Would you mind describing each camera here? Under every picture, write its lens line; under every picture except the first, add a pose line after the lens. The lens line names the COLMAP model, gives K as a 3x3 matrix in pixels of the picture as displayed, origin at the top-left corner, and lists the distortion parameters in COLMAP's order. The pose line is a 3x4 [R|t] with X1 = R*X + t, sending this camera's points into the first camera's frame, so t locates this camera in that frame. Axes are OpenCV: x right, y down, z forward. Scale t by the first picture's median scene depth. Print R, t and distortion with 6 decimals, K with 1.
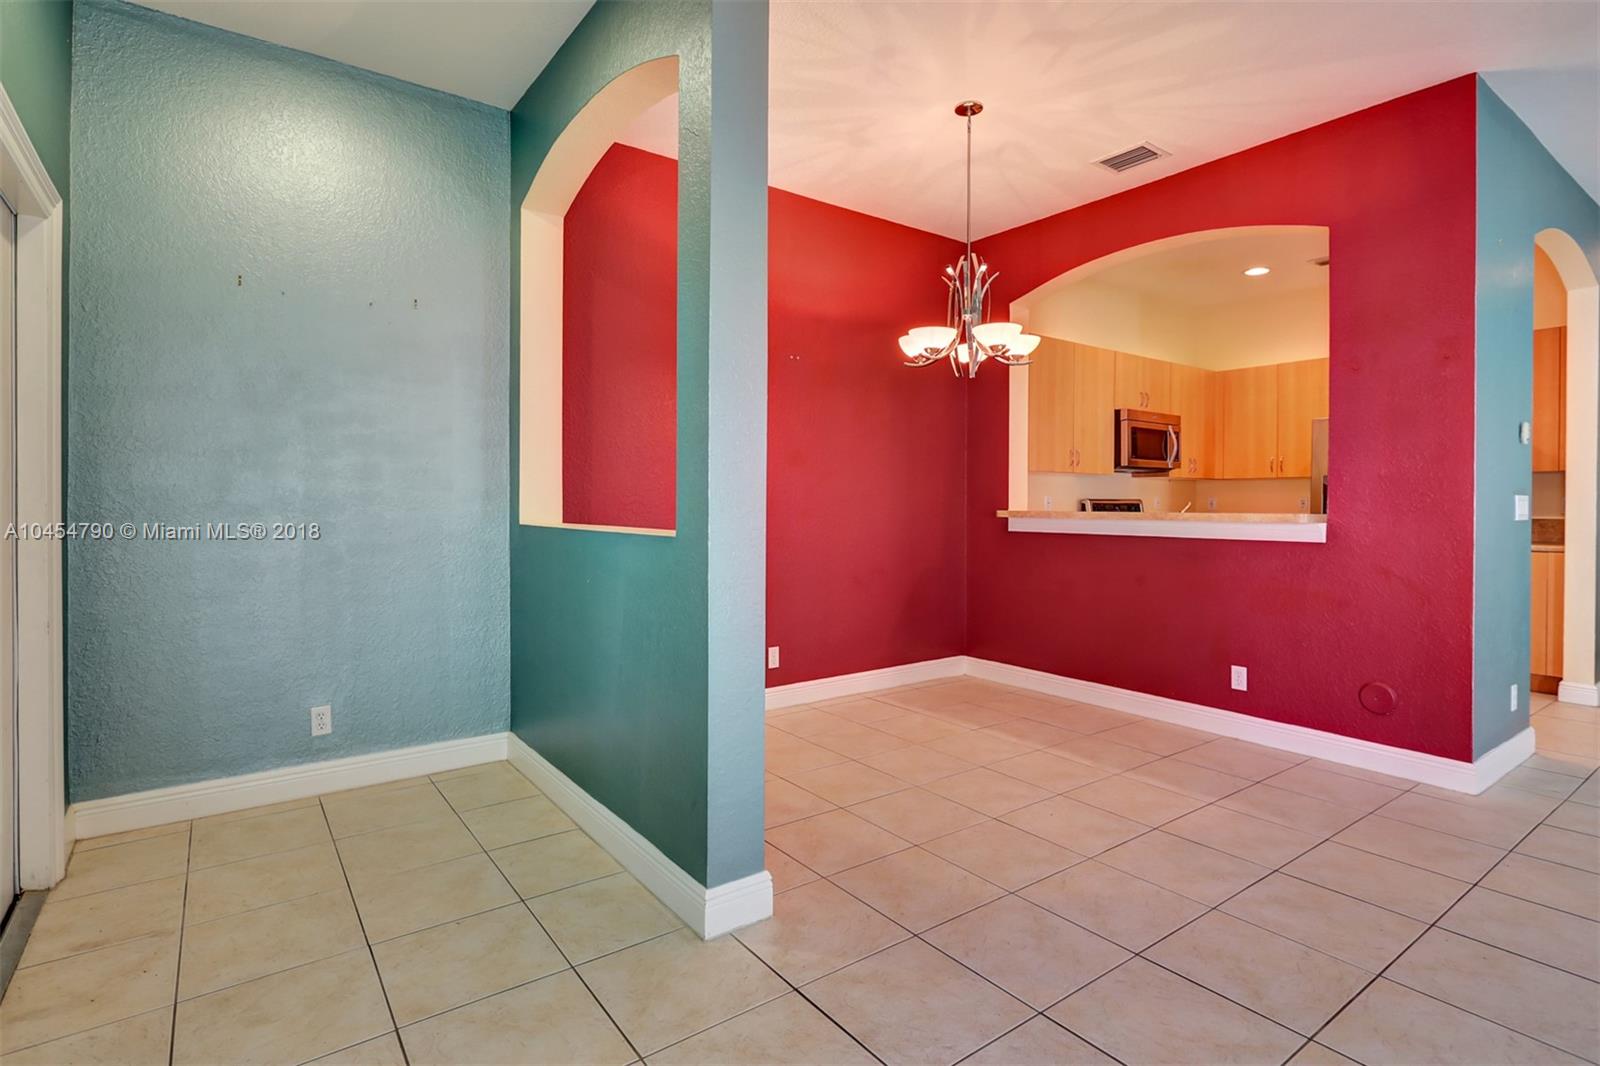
lens RADIAL K [[793.5, 0, 796.3], [0, 793.5, 510.1], [0, 0, 1]] dist [-0.004620, 0.000363]
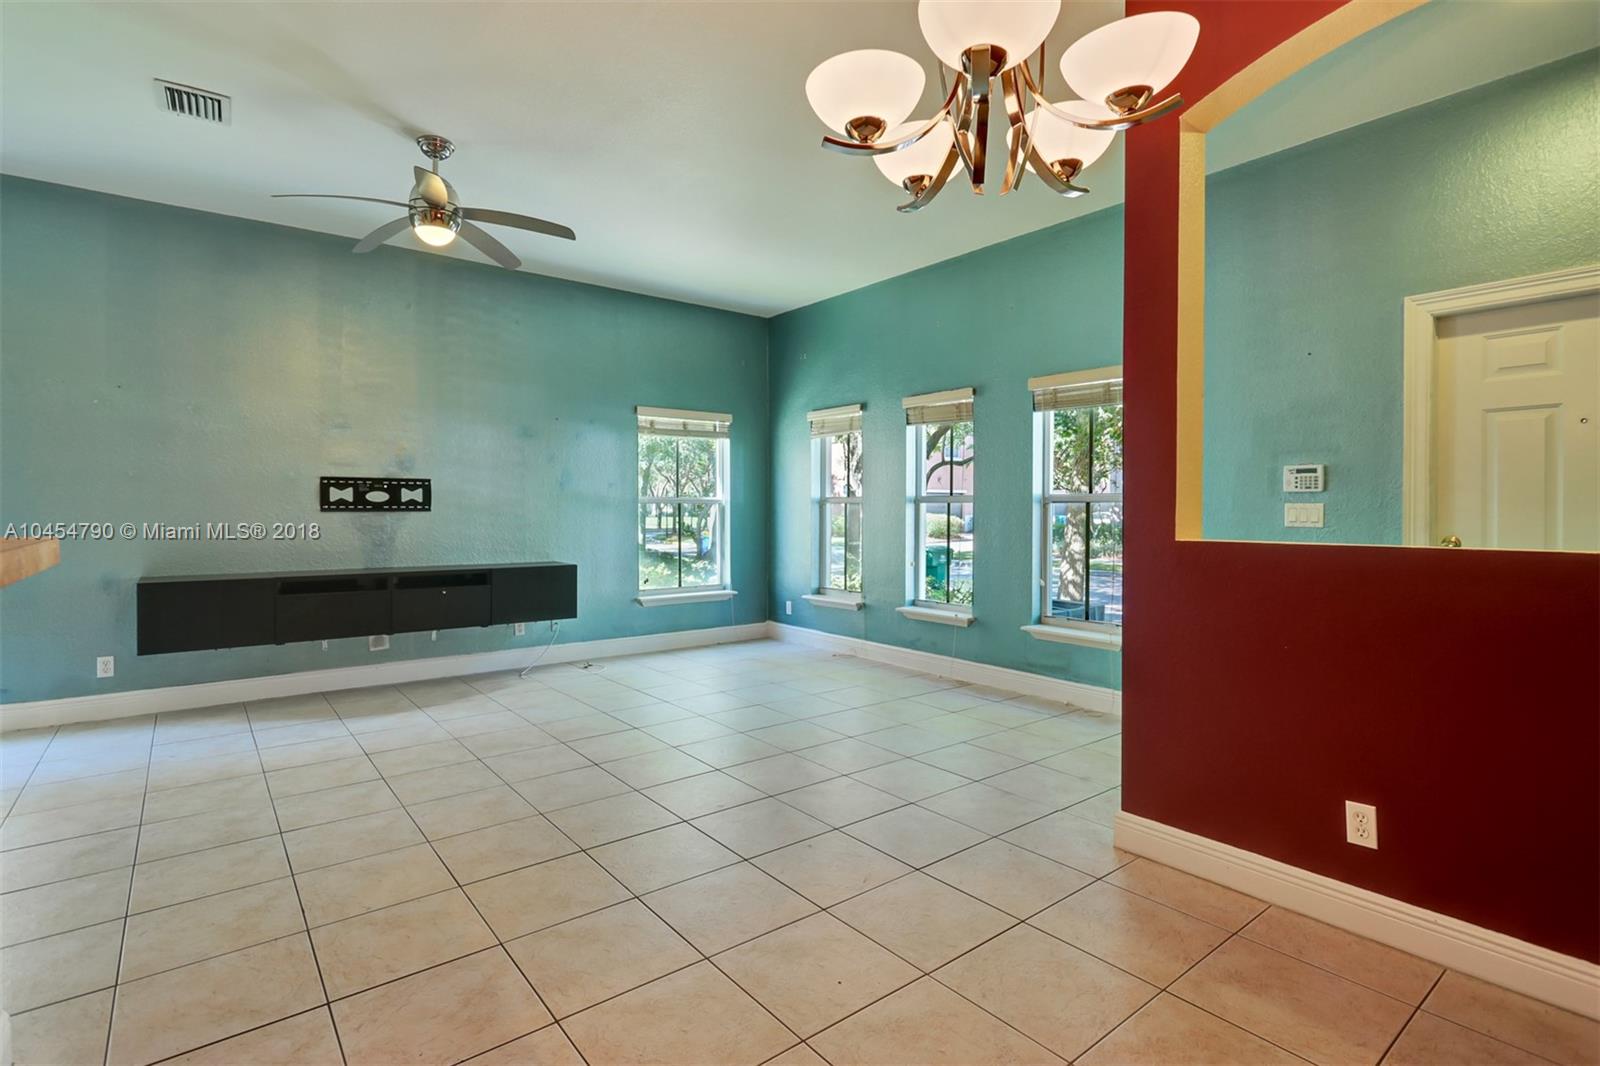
lens RADIAL K [[771.3, 0, 793.2], [0, 771.3, 519.3], [0, 0, 1]] dist [-0.004080, 0.001283]
pose [[-0.999338, -0.004498, -0.036104, 0.318108], [-0.005278, 0.999754, 0.021535, -0.011591], [0.035998, 0.021711, -0.999116, 1.343188]]
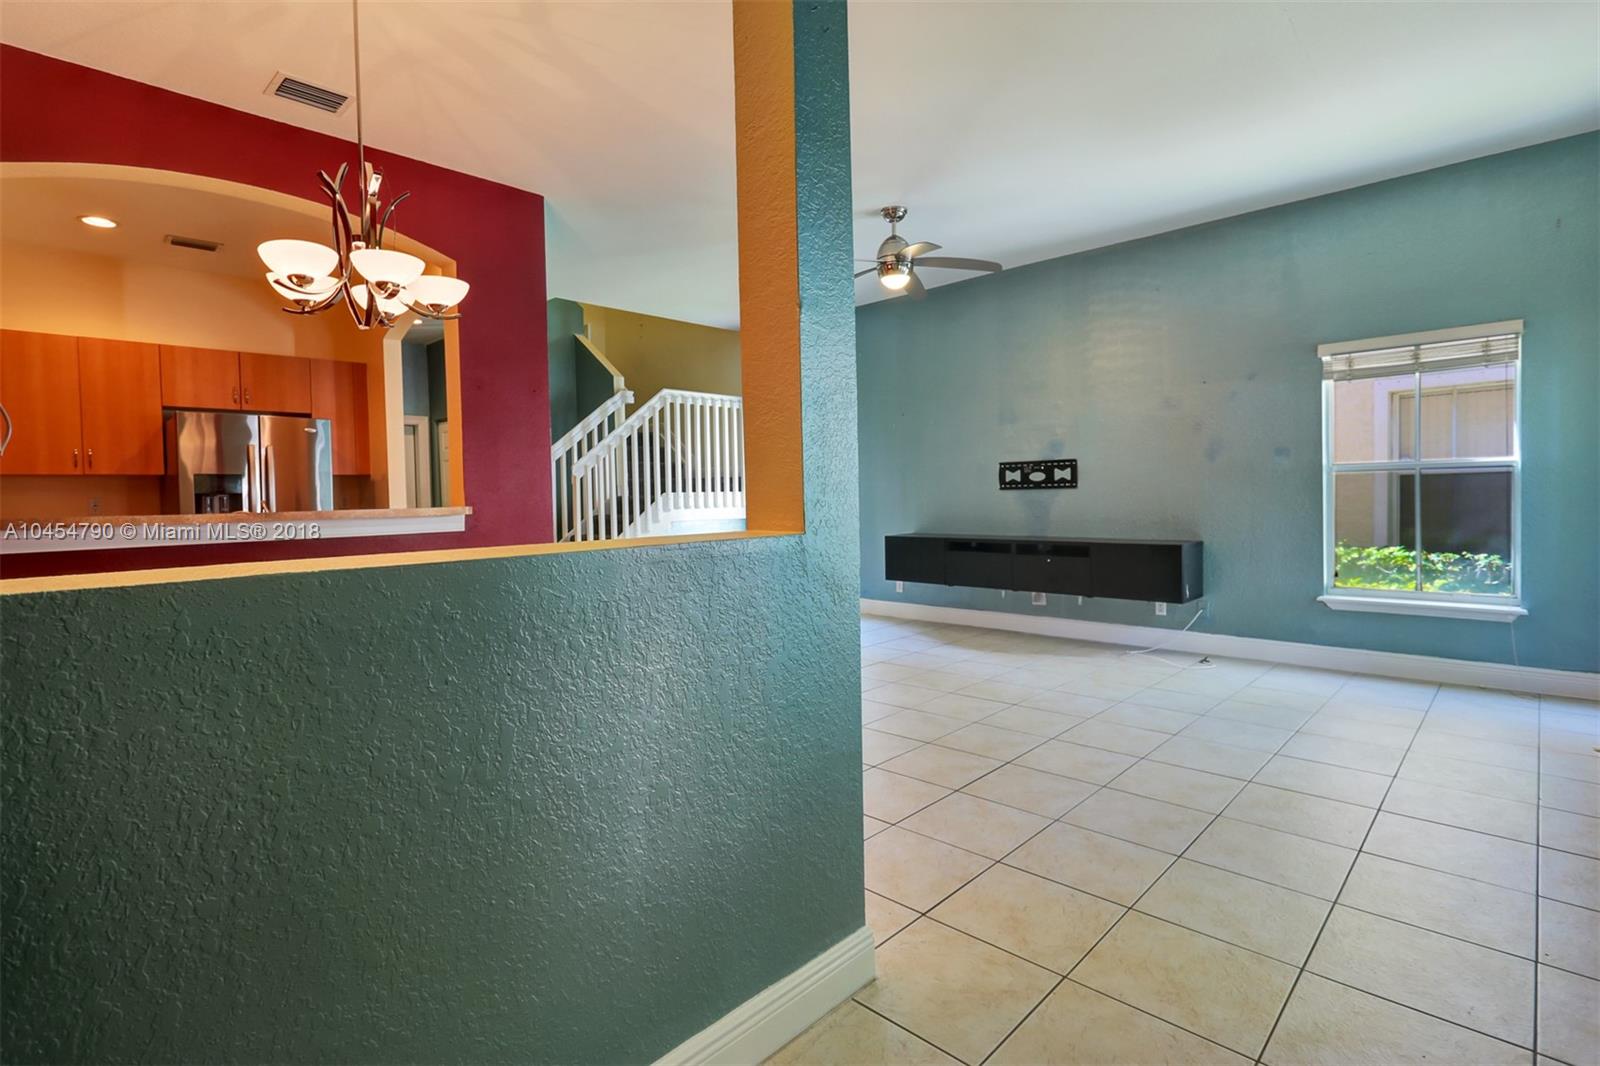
lens RADIAL K [[771.3, 0, 793.2], [0, 771.3, 519.3], [0, 0, 1]] dist [-0.004080, 0.001283]
pose [[-0.169560, -0.032641, 0.984979, -0.550687], [0.029289, 0.998843, 0.038143, -0.005314], [-0.985085, 0.035317, -0.168408, 0.714290]]
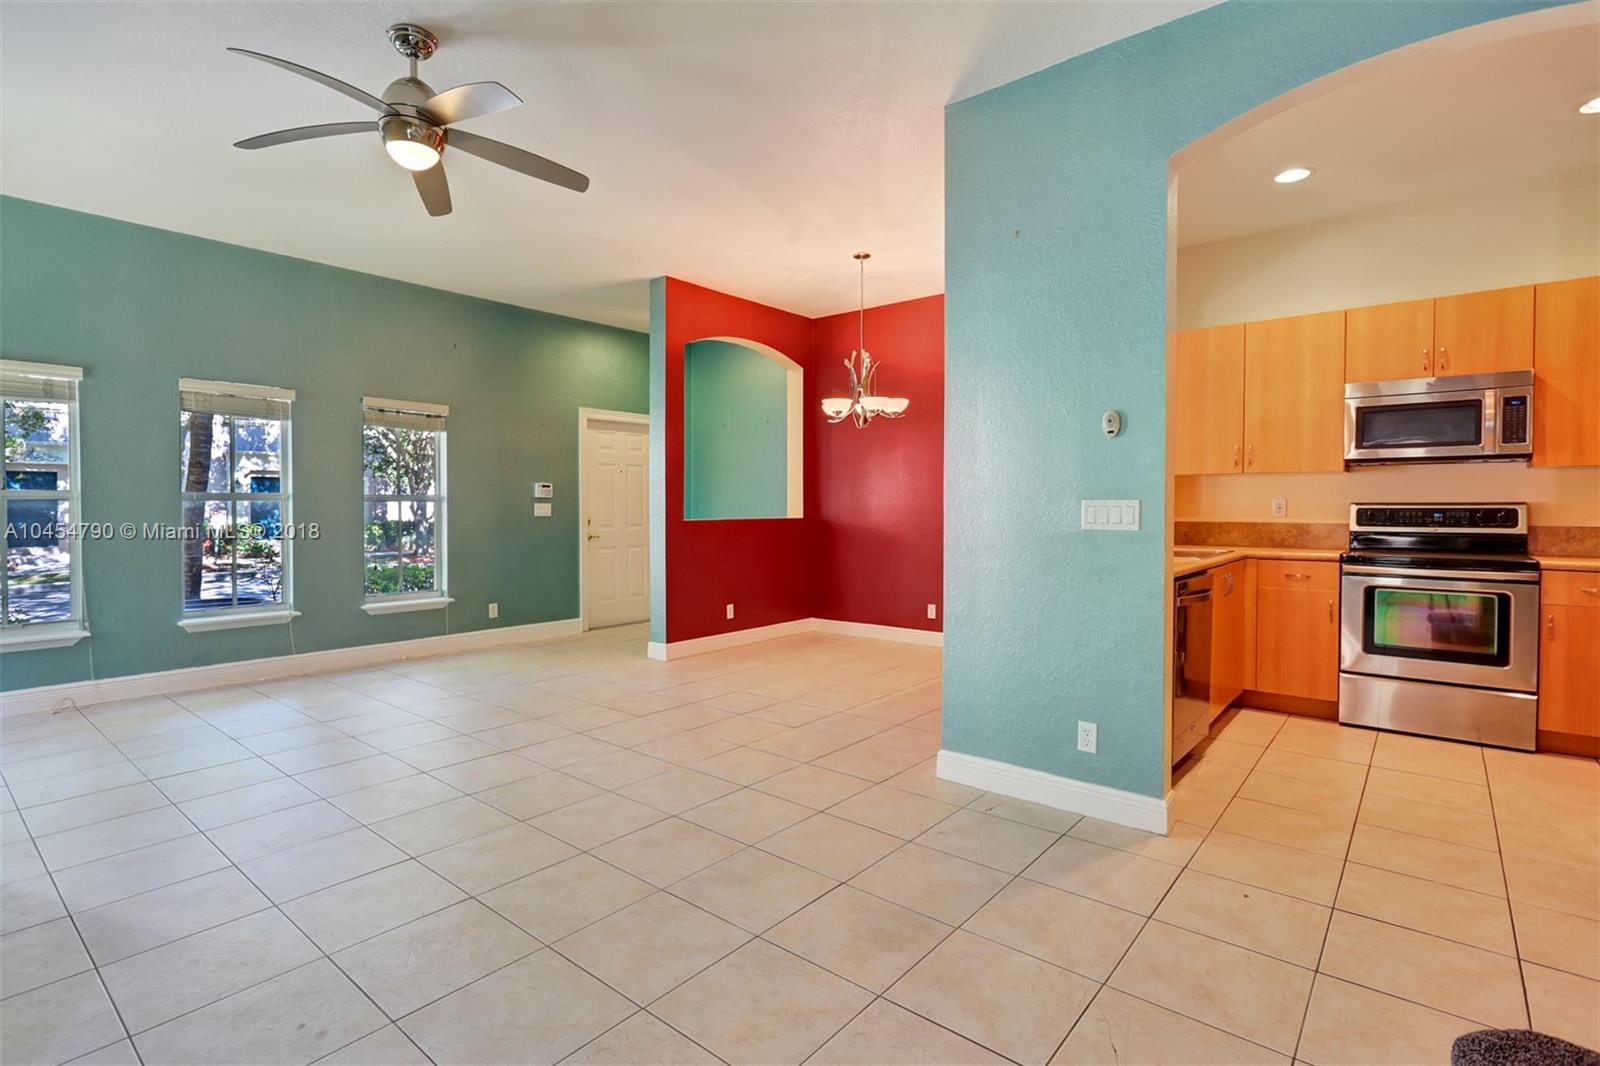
lens RADIAL K [[775.7, 0, 791.4], [0, 775.7, 519.0], [0, 0, 1]] dist [0.002040, 0.001531]
pose [[0.240325, 0.015840, -0.970563, 1.627471], [-0.008379, 0.999863, 0.014243, -0.008153], [0.970656, 0.004709, 0.240425, 0.484154]]
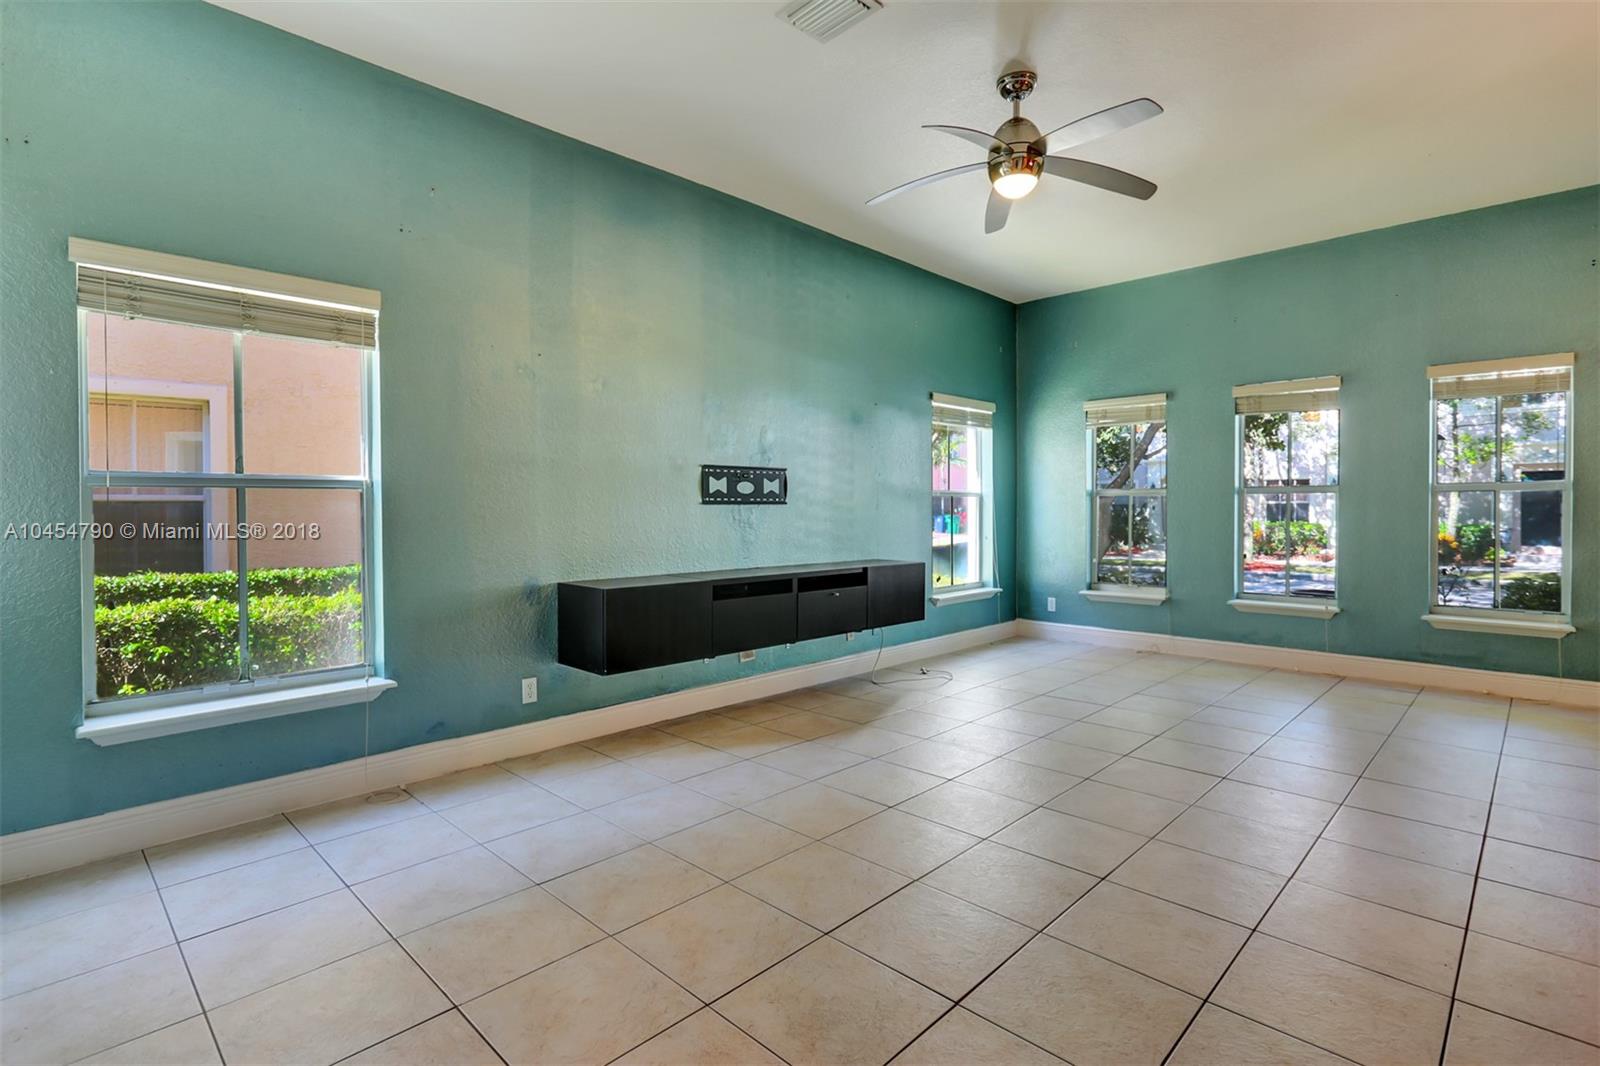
lens RADIAL K [[771.3, 0, 793.2], [0, 771.3, 519.3], [0, 0, 1]] dist [-0.004080, 0.001283]
pose [[-0.986541, 0.003145, -0.163485, 1.161572], [-0.000387, 0.999767, 0.021568, 0.005683], [0.163515, 0.021341, -0.986310, 1.150986]]
